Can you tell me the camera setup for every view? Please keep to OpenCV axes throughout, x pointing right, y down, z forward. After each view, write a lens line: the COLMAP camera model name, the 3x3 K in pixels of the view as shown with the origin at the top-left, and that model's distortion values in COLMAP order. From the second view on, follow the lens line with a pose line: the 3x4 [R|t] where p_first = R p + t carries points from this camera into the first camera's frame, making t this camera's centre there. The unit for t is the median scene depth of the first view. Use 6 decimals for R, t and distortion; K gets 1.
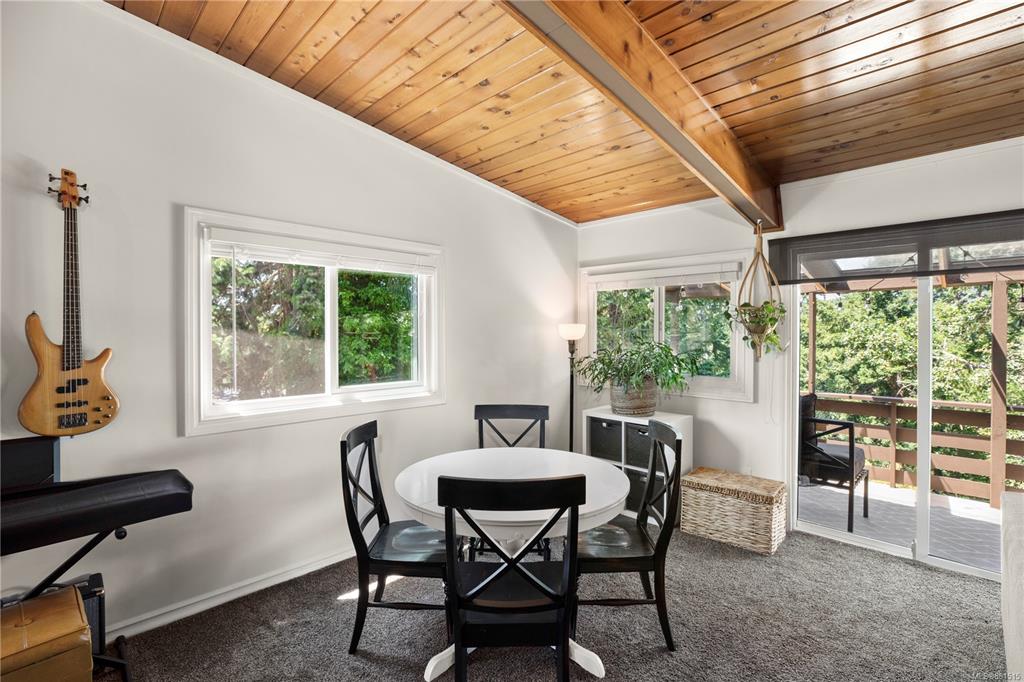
lens RADIAL K [[472.6, 0, 515.5], [0, 472.6, 336.5], [0, 0, 1]] dist [-0.003060, 0.000277]
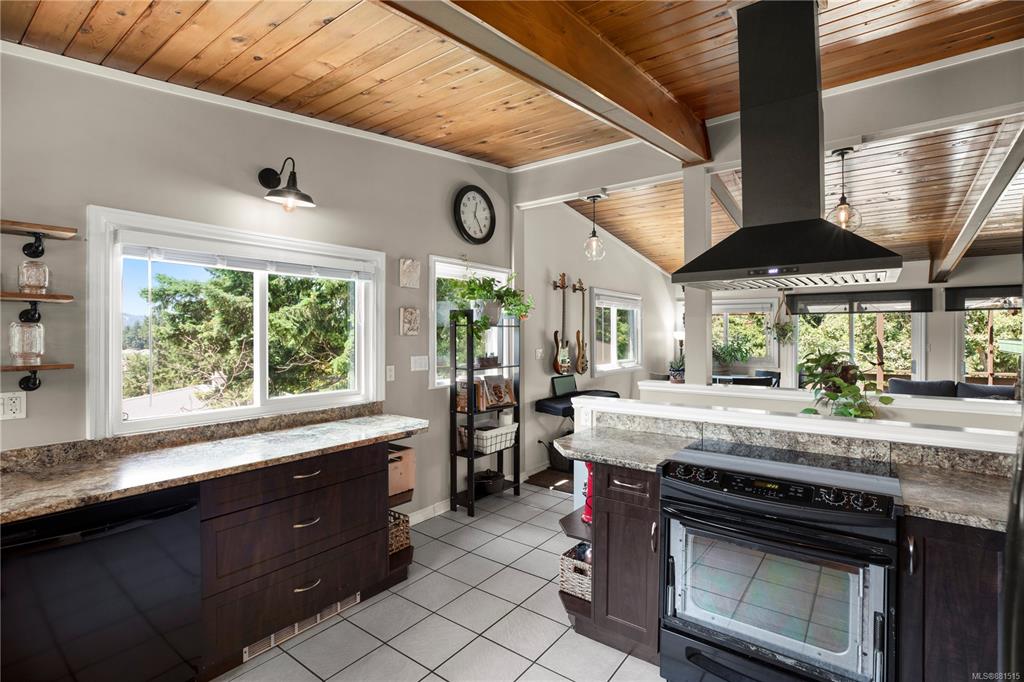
lens RADIAL K [[472.6, 0, 510.2], [0, 472.6, 340.0], [0, 0, 1]] dist [-0.003060, 0.000277]
pose [[0.992343, -0.010124, 0.123100, -0.952159], [0.010341, 0.999946, -0.001120, 0.002103], [-0.123082, 0.002385, 0.992394, -0.973963]]
